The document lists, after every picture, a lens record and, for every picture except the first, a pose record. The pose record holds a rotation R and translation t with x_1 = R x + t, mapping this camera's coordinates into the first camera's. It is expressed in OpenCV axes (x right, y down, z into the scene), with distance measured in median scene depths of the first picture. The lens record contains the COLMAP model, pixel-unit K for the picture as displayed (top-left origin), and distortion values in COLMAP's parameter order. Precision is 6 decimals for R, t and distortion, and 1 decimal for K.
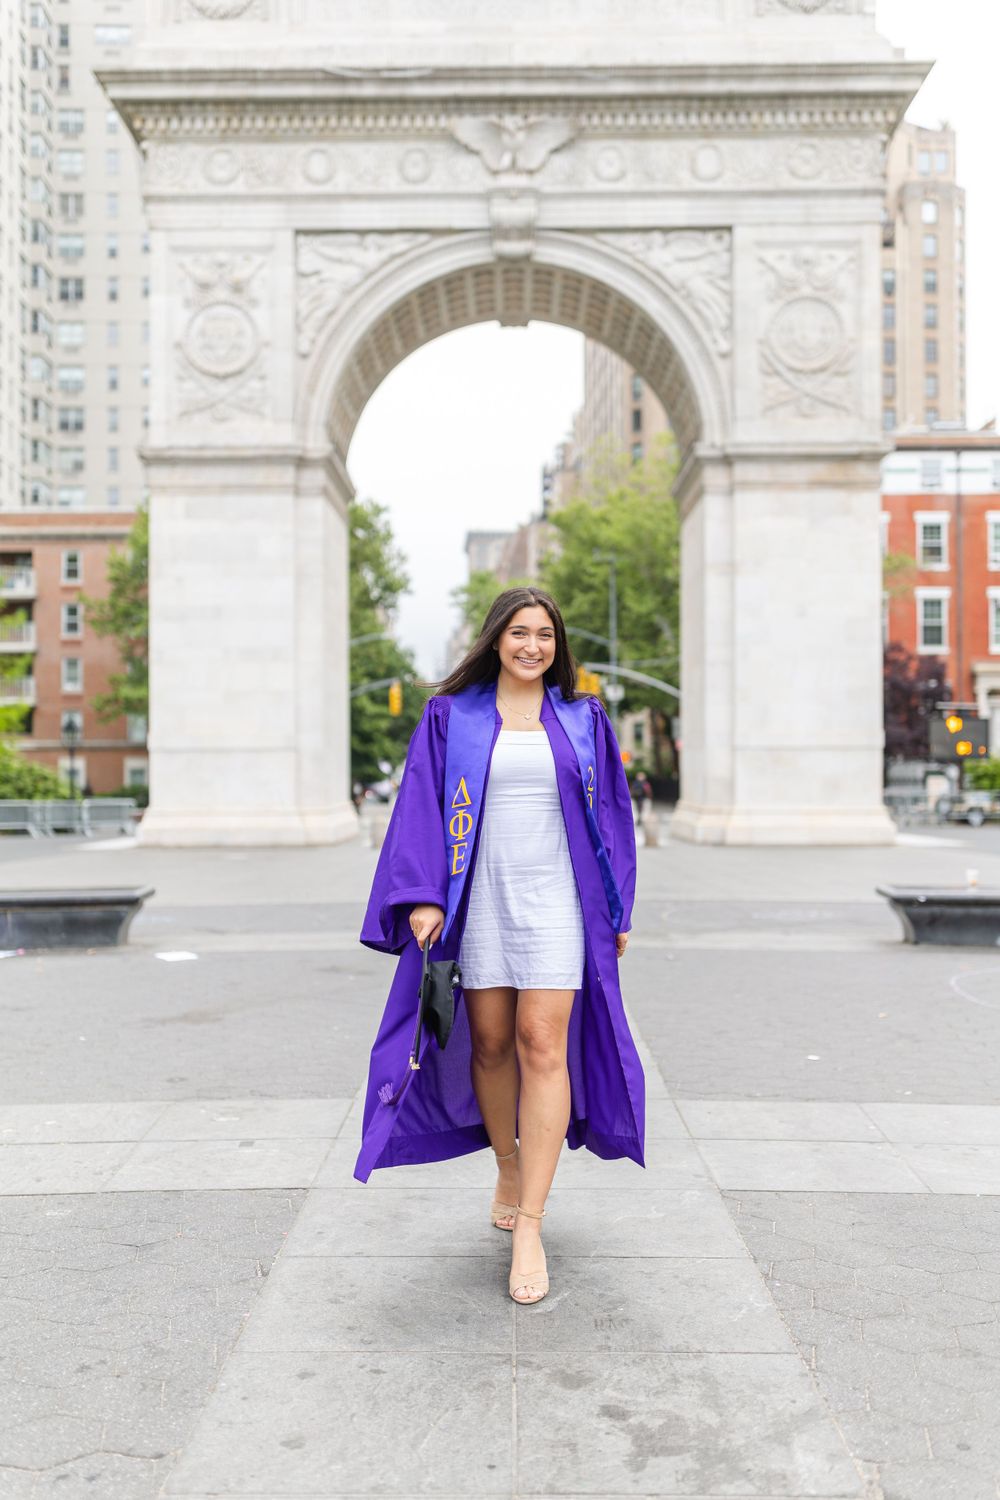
lens RADIAL K [[1510.0, 0, 495.9], [0, 1510.0, 747.6], [0, 0, 1]] dist [0.004517, 0.008061]
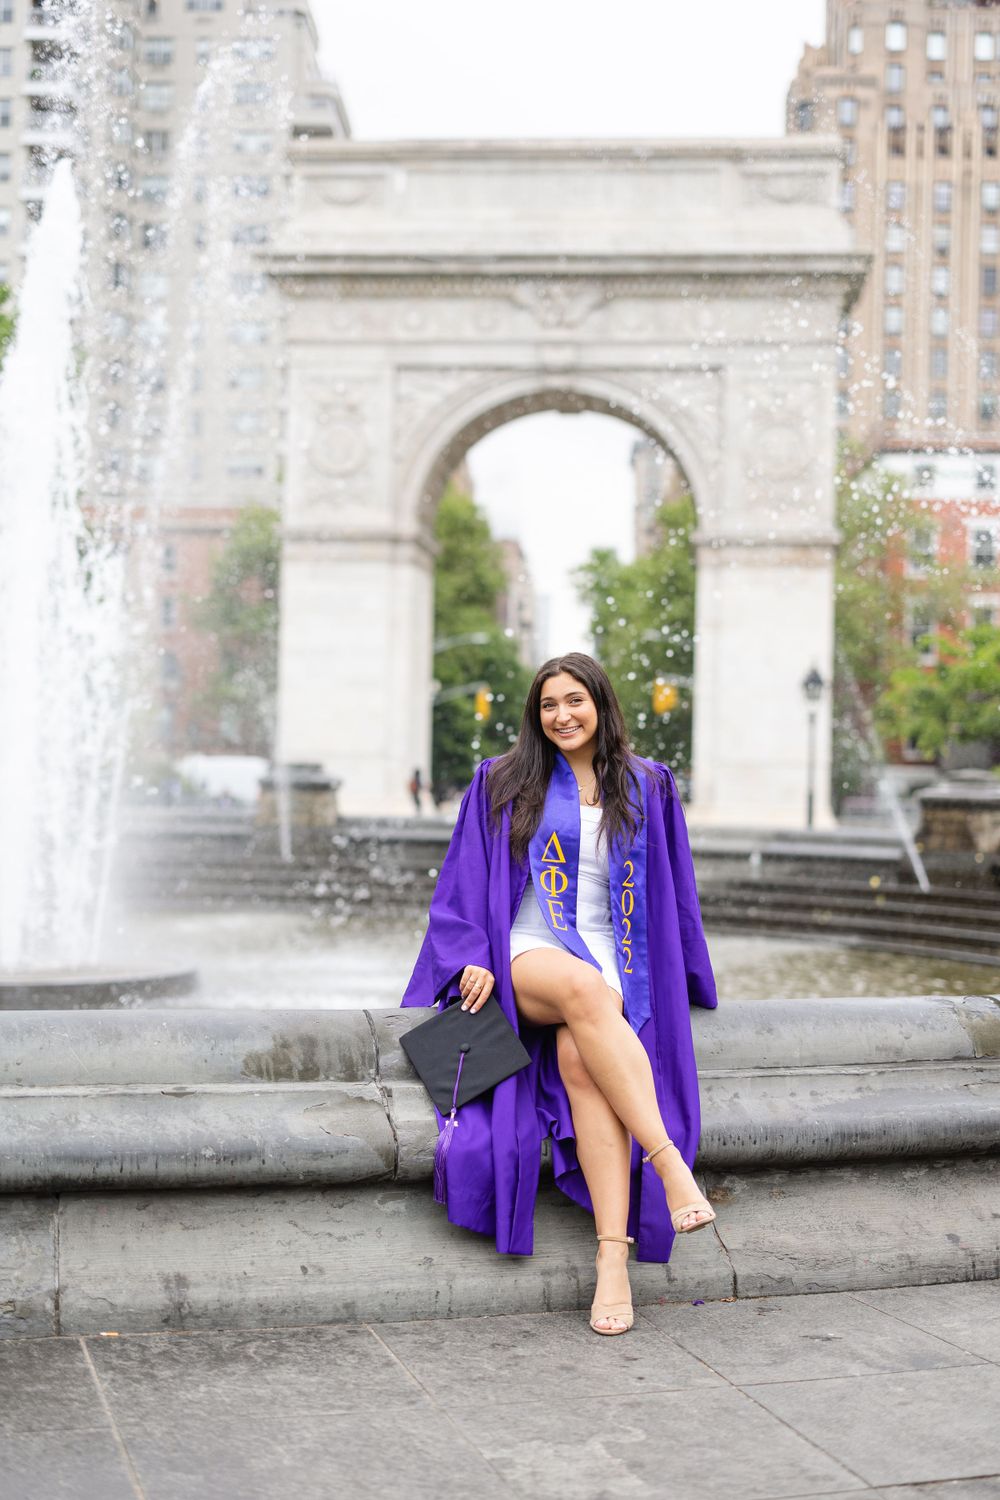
lens RADIAL K [[2126.7, 0, 507.8], [0, 2126.7, 749.0], [0, 0, 1]] dist [0.011739, -0.023509]
pose [[0.996115, 0.024558, -0.084568, 0.133312], [-0.024594, 0.999697, 0.000606, -0.008135], [0.084557, 0.001476, 0.996418, -0.863150]]
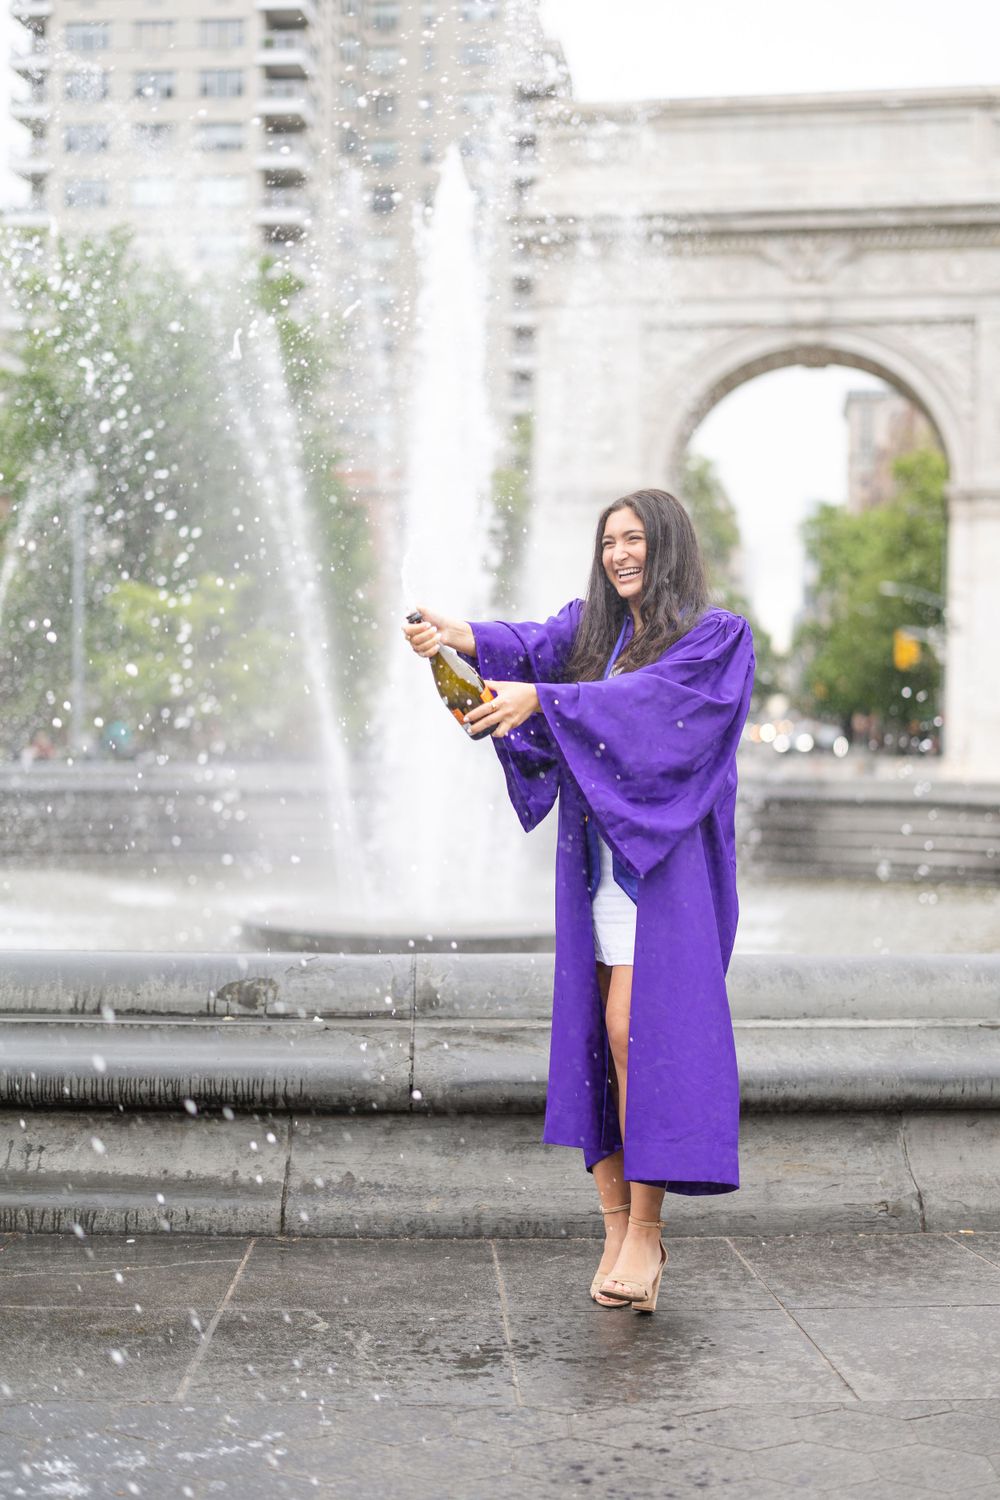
lens RADIAL K [[2126.7, 0, 507.8], [0, 2126.7, 749.0], [0, 0, 1]] dist [0.011739, -0.023509]
pose [[0.983507, 0.020571, -0.179696, 0.095481], [-0.016626, 0.999587, 0.023433, -0.008873], [0.180104, -0.020059, 0.983443, -0.887756]]
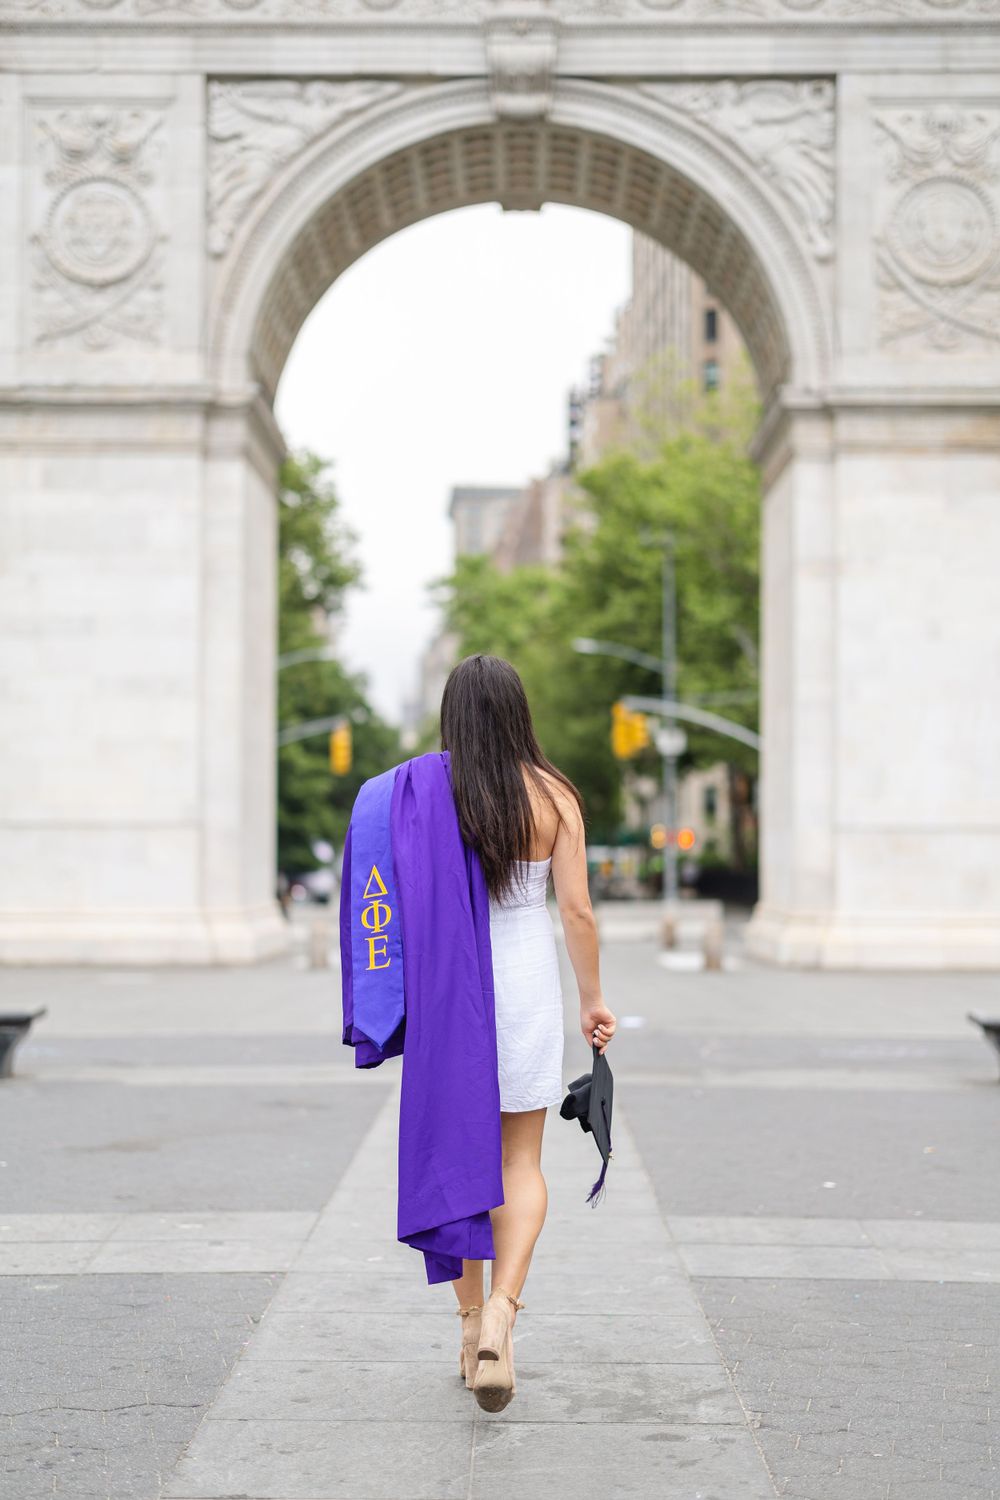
lens RADIAL K [[2379.6, 0, 495.0], [0, 2379.6, 753.2], [0, 0, 1]] dist [0.021737, 0.090704]
pose [[0.999970, 0.007810, 0.000071, 0.001940], [-0.007805, 0.999573, -0.028150, -0.001854], [-0.000291, 0.028149, 0.999604, -0.085378]]
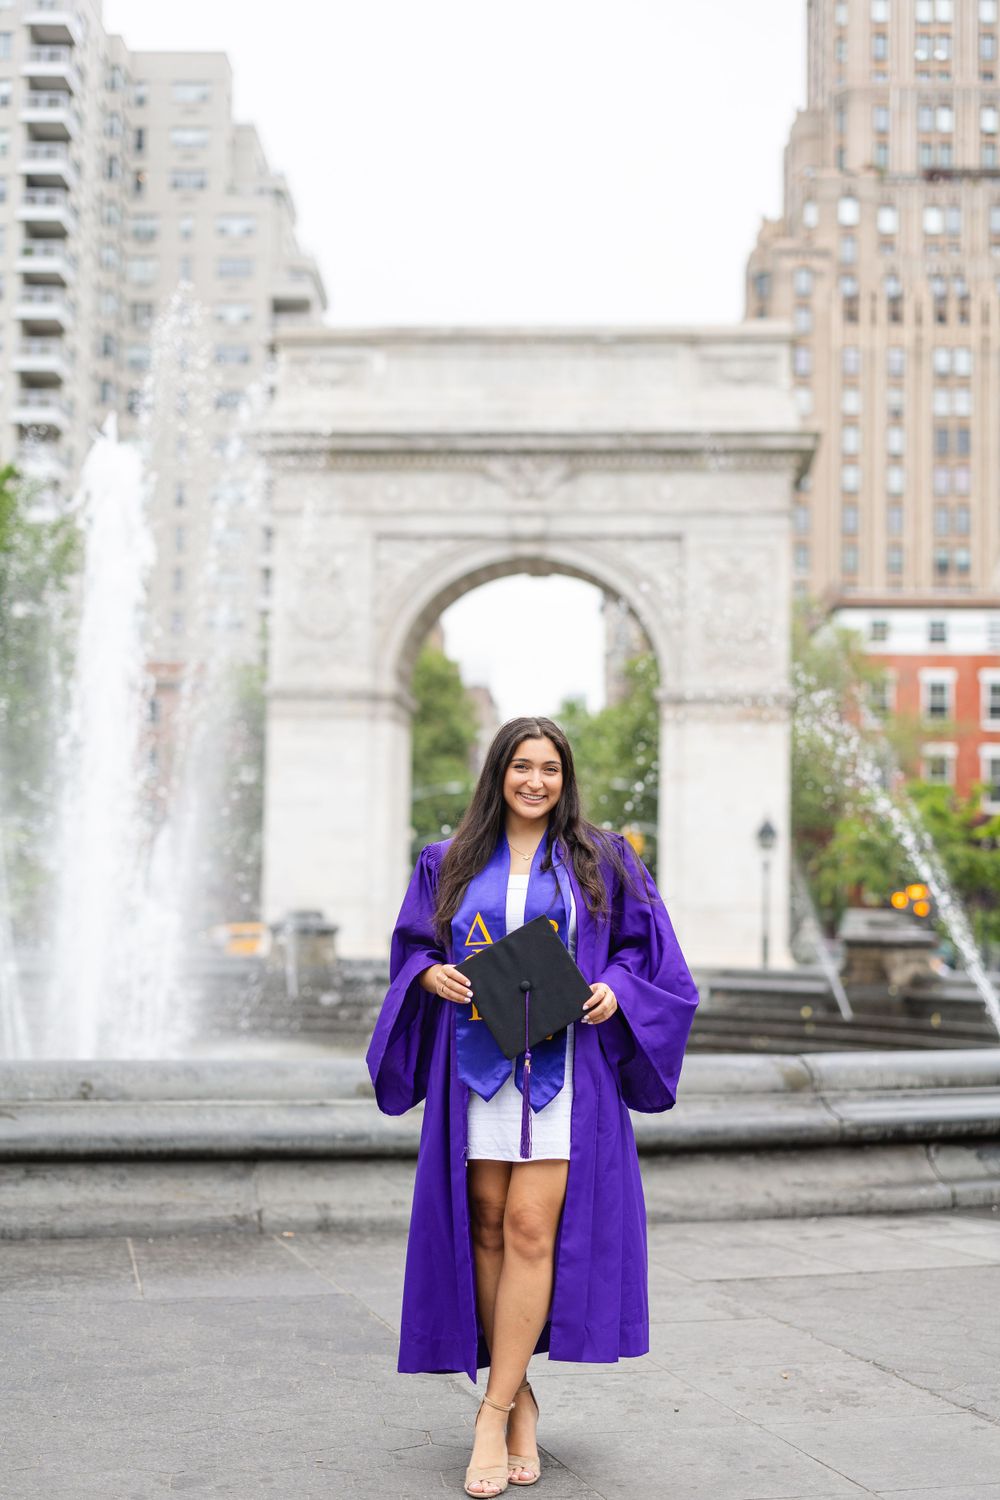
lens RADIAL K [[2126.7, 0, 507.8], [0, 2126.7, 749.0], [0, 0, 1]] dist [0.011739, -0.023509]
pose [[0.997261, 0.015002, -0.072425, 0.138996], [-0.019899, 0.997529, -0.067374, -0.009719], [0.071235, 0.068631, 0.995096, -0.965727]]
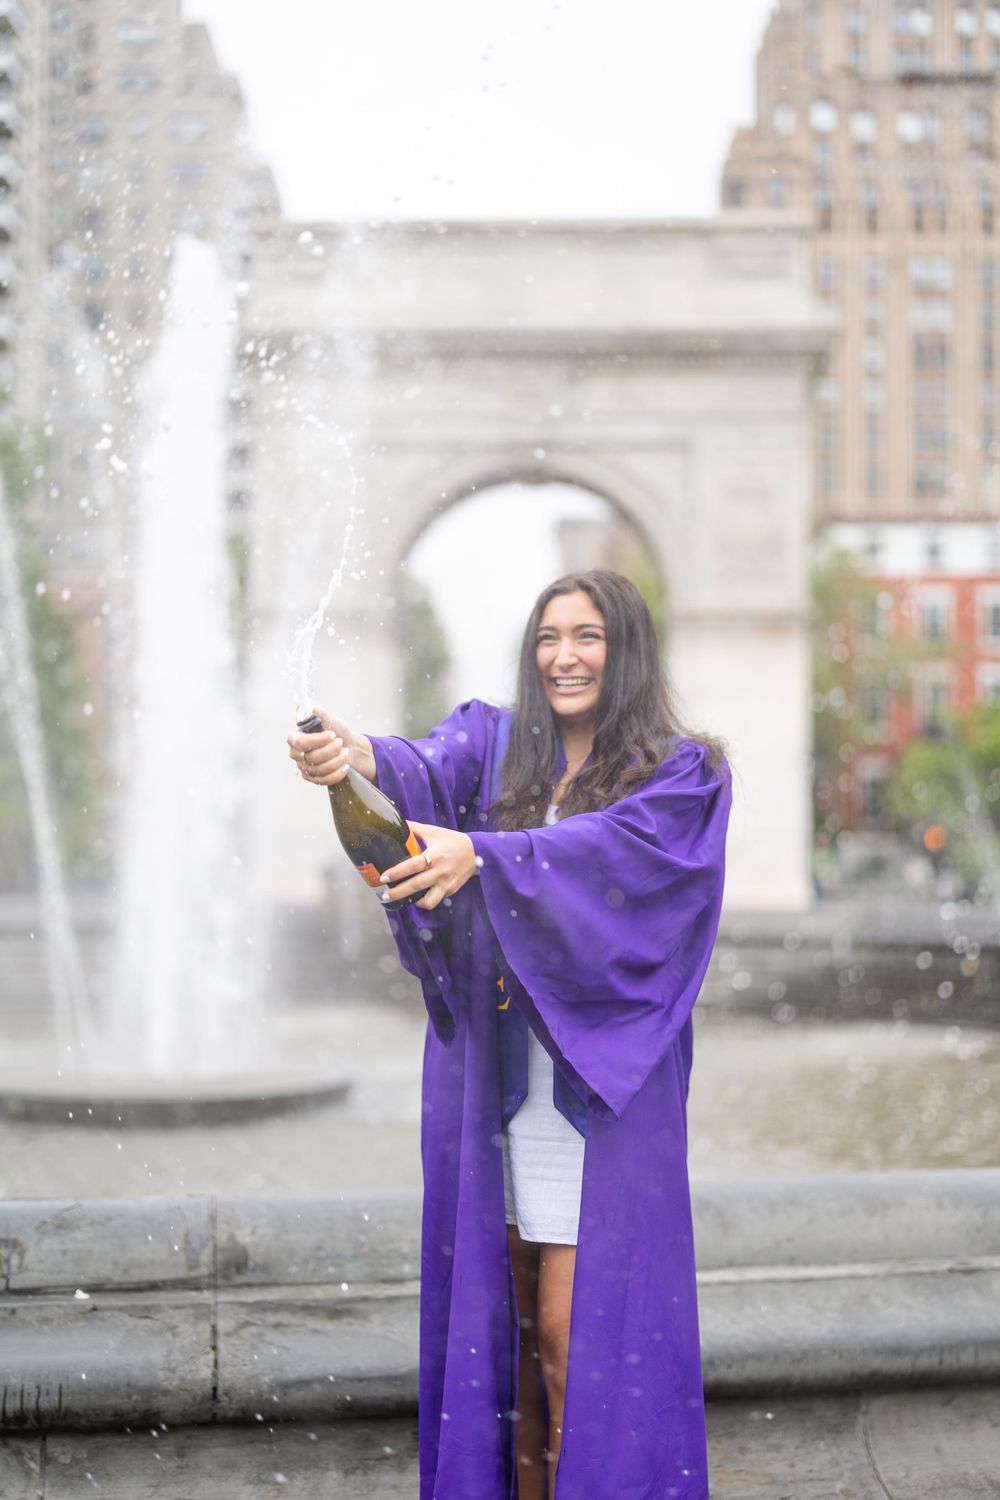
lens RADIAL K [[2126.7, 0, 507.8], [0, 2126.7, 749.0], [0, 0, 1]] dist [0.011739, -0.023509]
pose [[0.998914, 0.011163, -0.045224, 0.082462], [-0.012718, 0.999332, -0.034259, -0.010518], [0.044812, 0.034797, 0.998389, -0.852648]]
